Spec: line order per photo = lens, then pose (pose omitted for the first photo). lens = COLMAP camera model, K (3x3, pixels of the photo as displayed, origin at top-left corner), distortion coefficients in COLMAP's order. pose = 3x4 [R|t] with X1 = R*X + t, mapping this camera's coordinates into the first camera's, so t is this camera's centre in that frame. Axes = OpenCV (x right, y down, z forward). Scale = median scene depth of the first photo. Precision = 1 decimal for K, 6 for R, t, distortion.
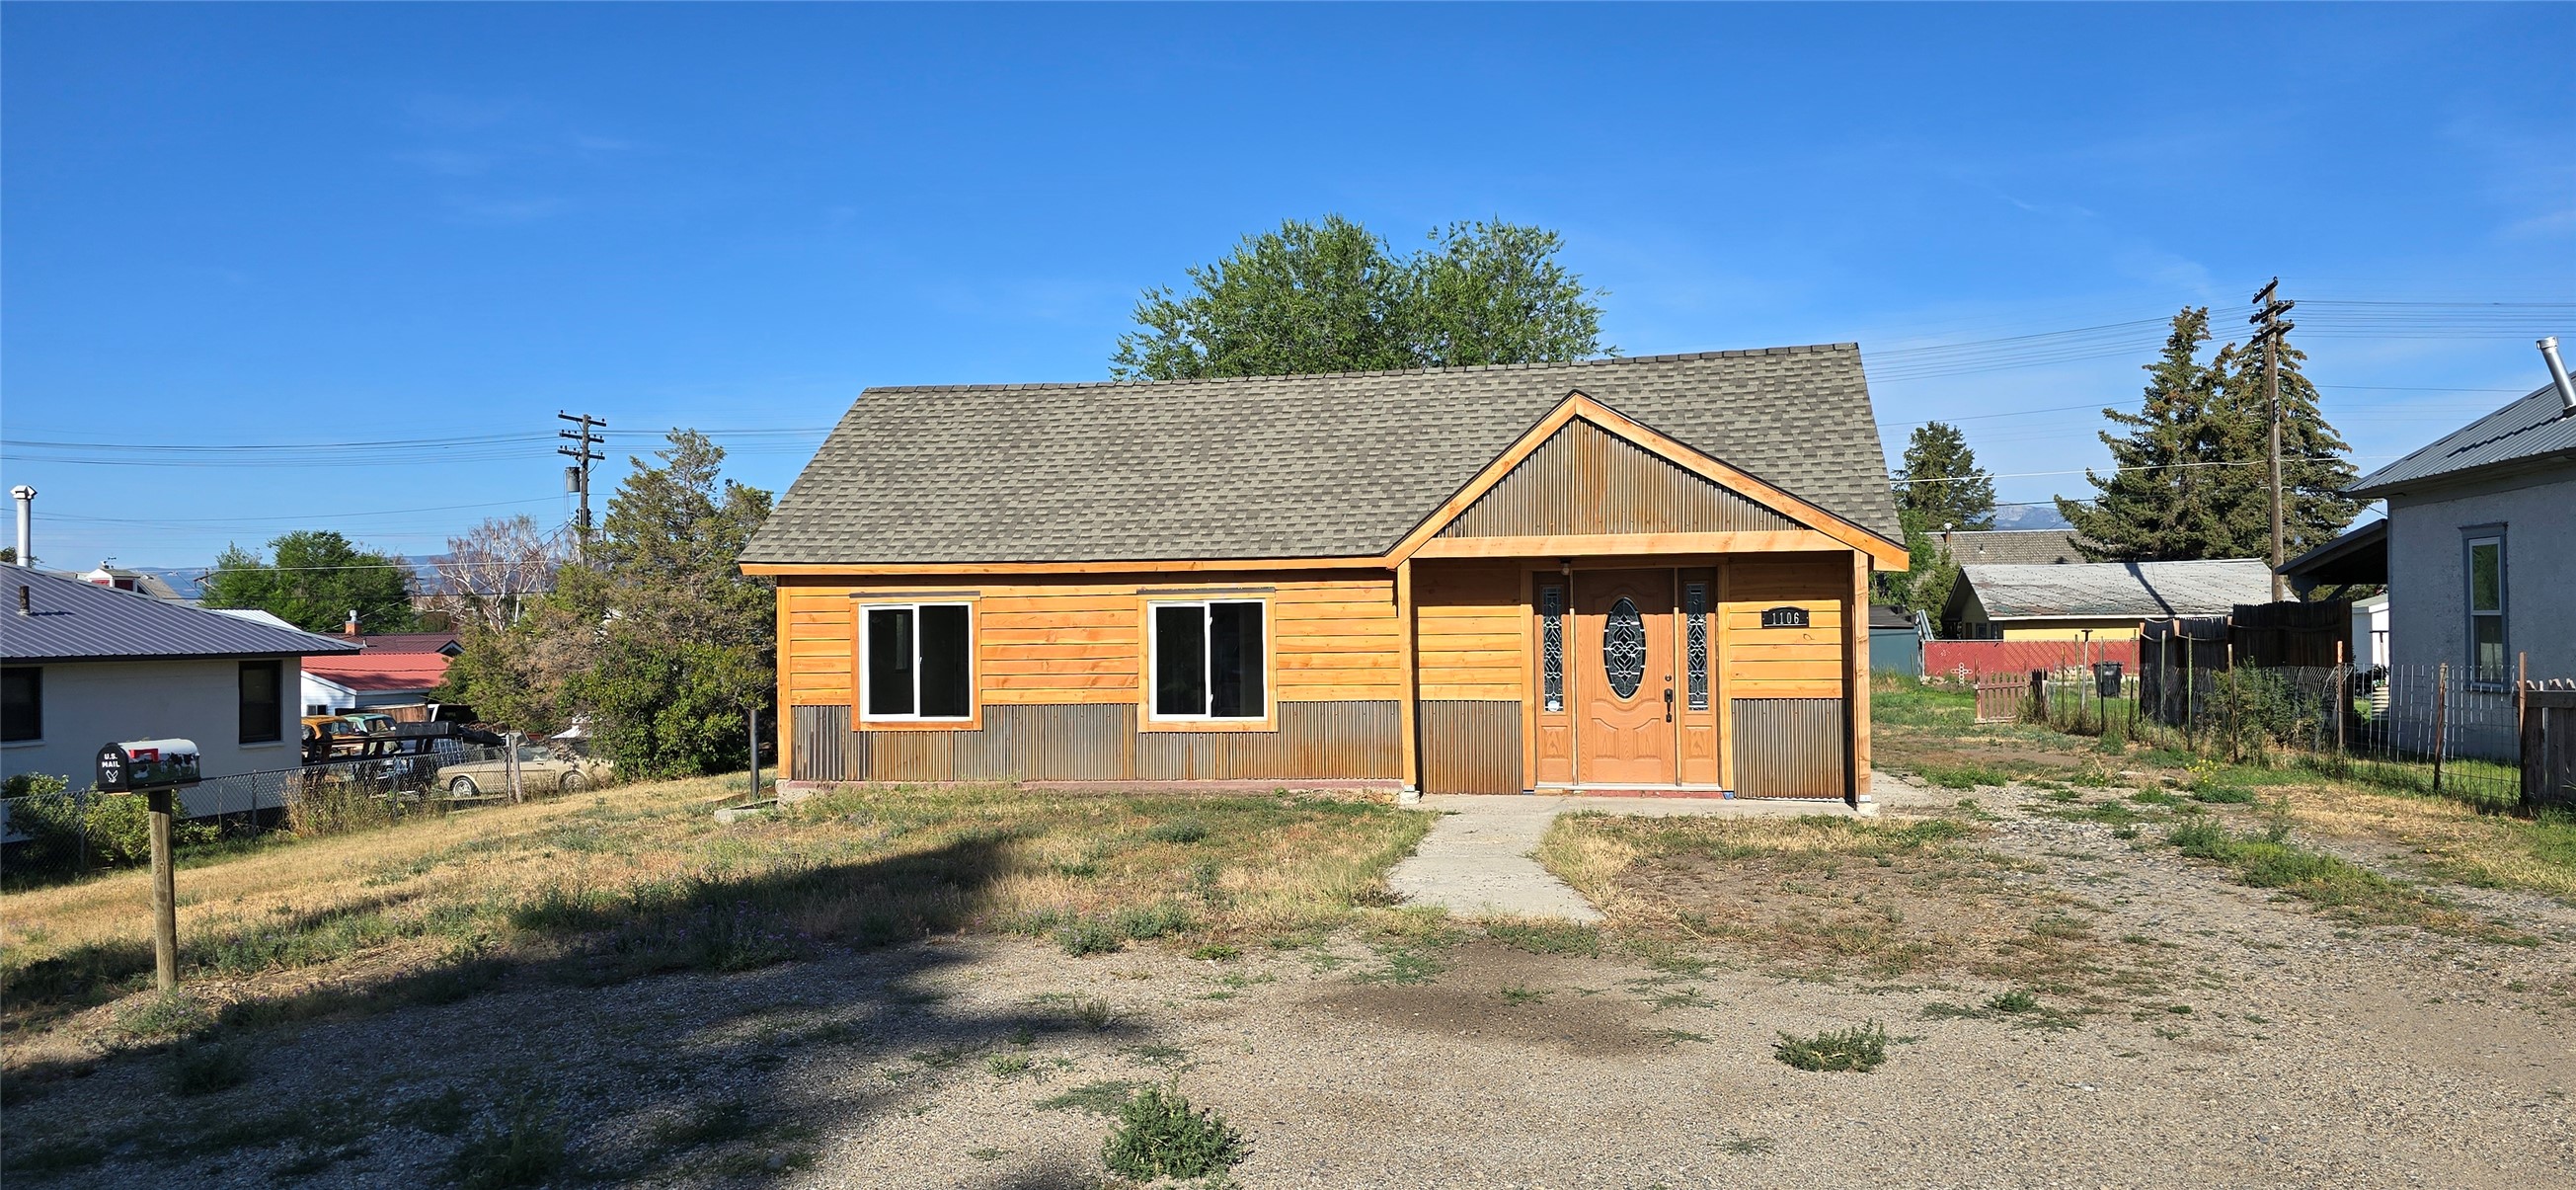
lens RADIAL K [[1991.0, 0, 1288.0], [0, 1991.0, 595.0], [0, 0, 1]] dist [0.009247, -0.238165]
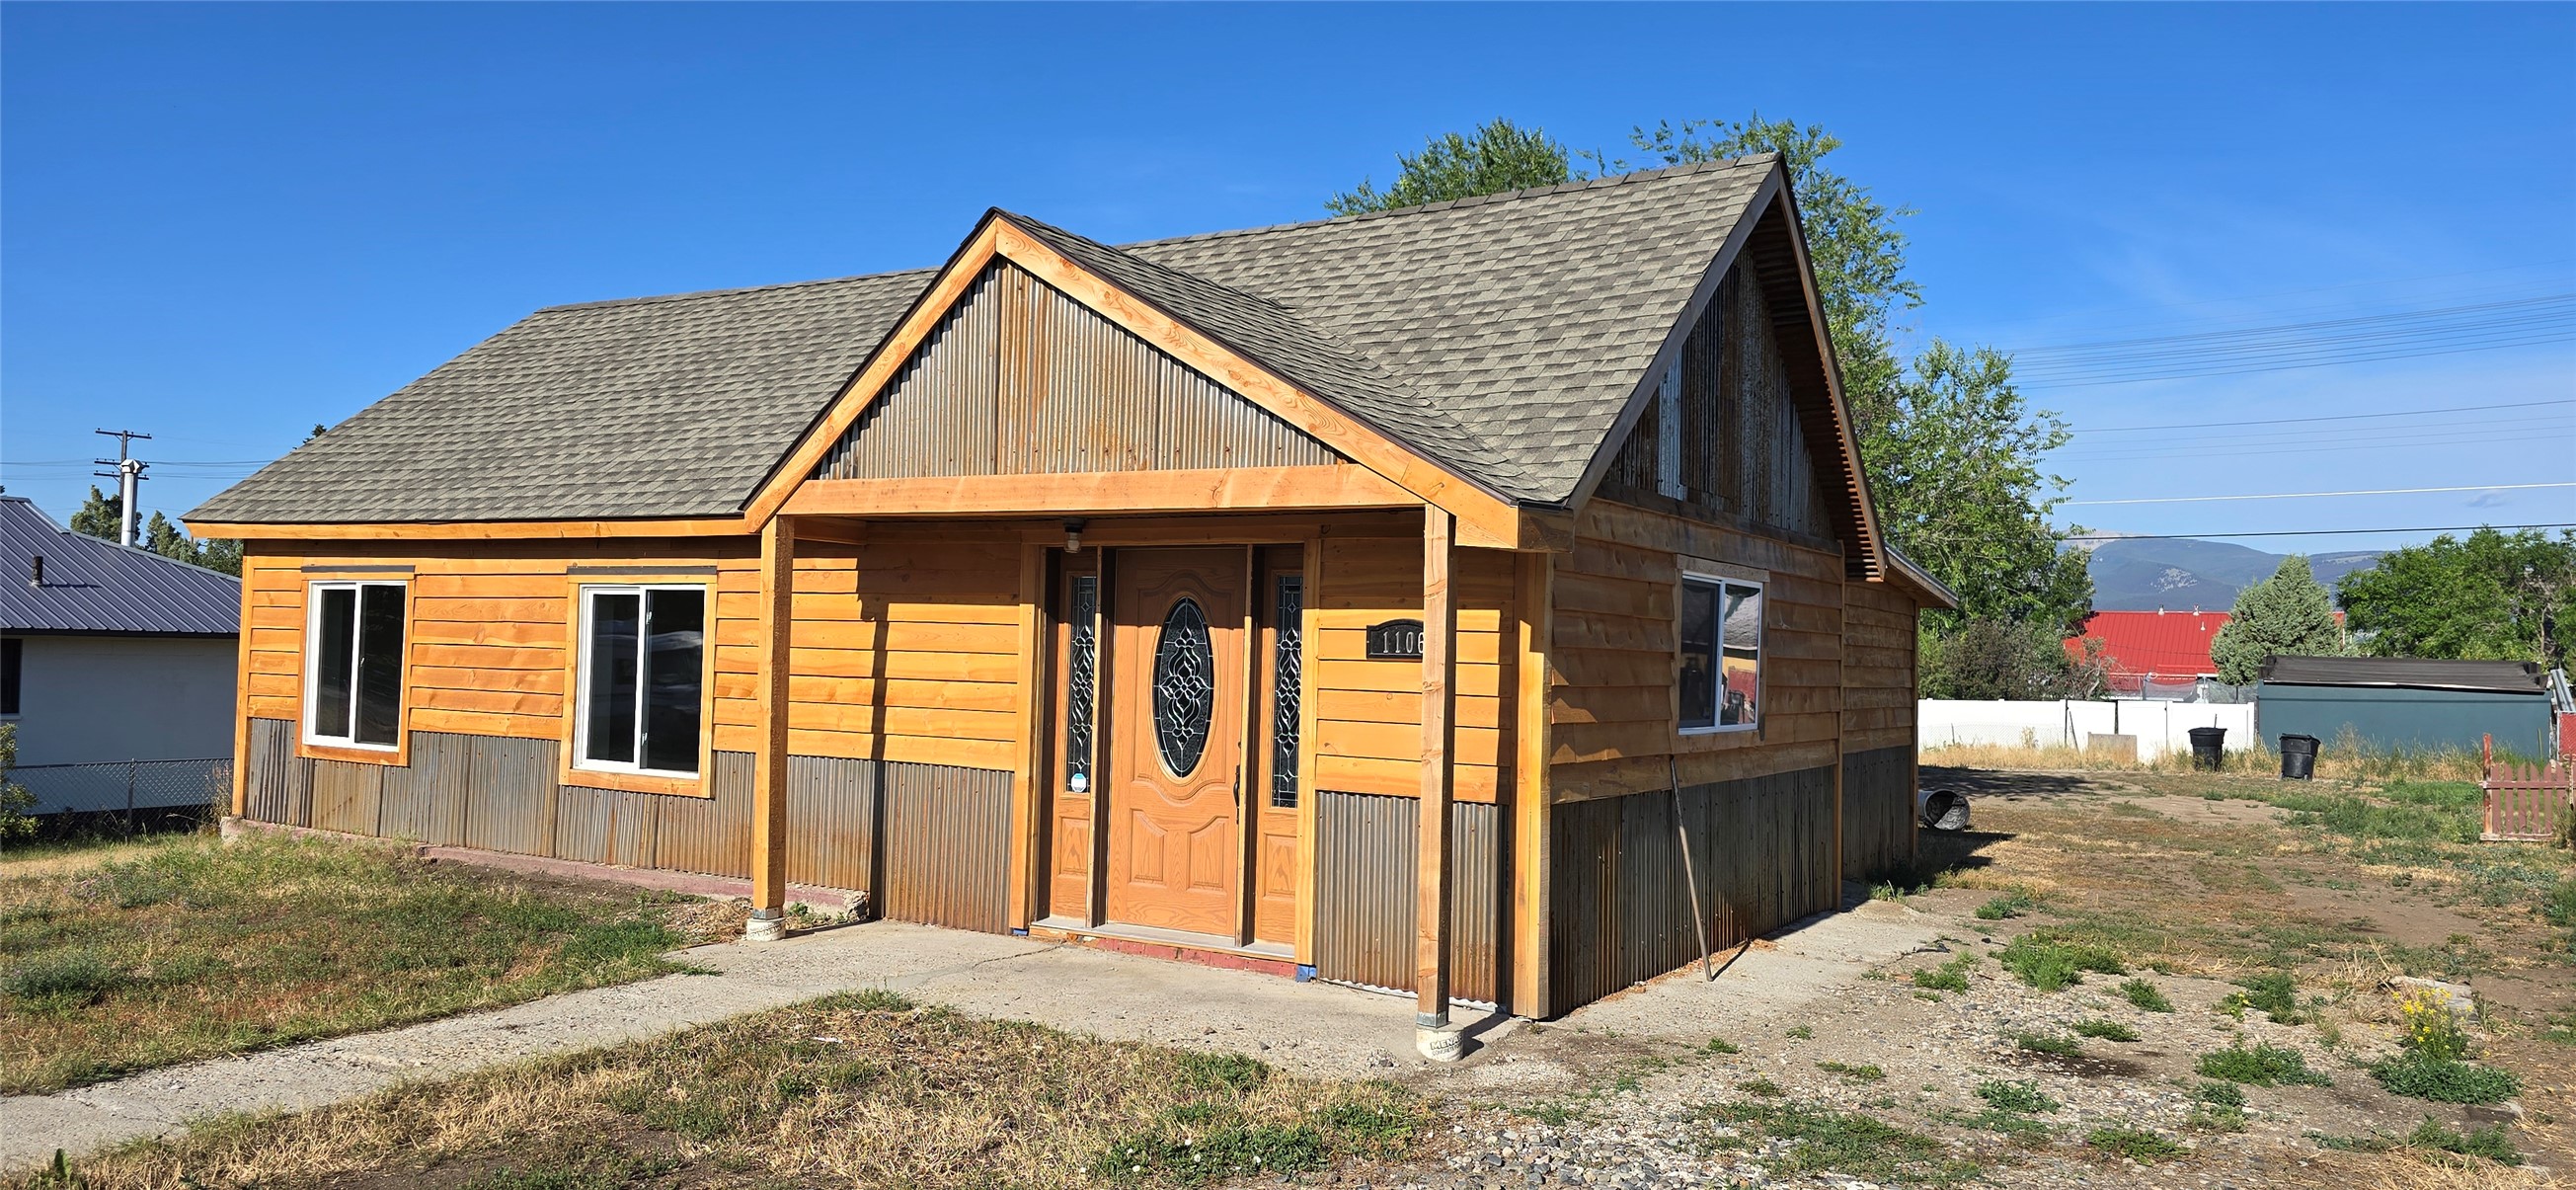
lens RADIAL K [[1991.0, 0, 1288.0], [0, 1991.0, 595.0], [0, 0, 1]] dist [0.009247, -0.238165]
pose [[0.943415, 0.027870, -0.330440, 0.367585], [-0.032752, 0.999421, -0.009215, 0.004863], [0.329992, 0.019516, 0.943782, 0.466359]]
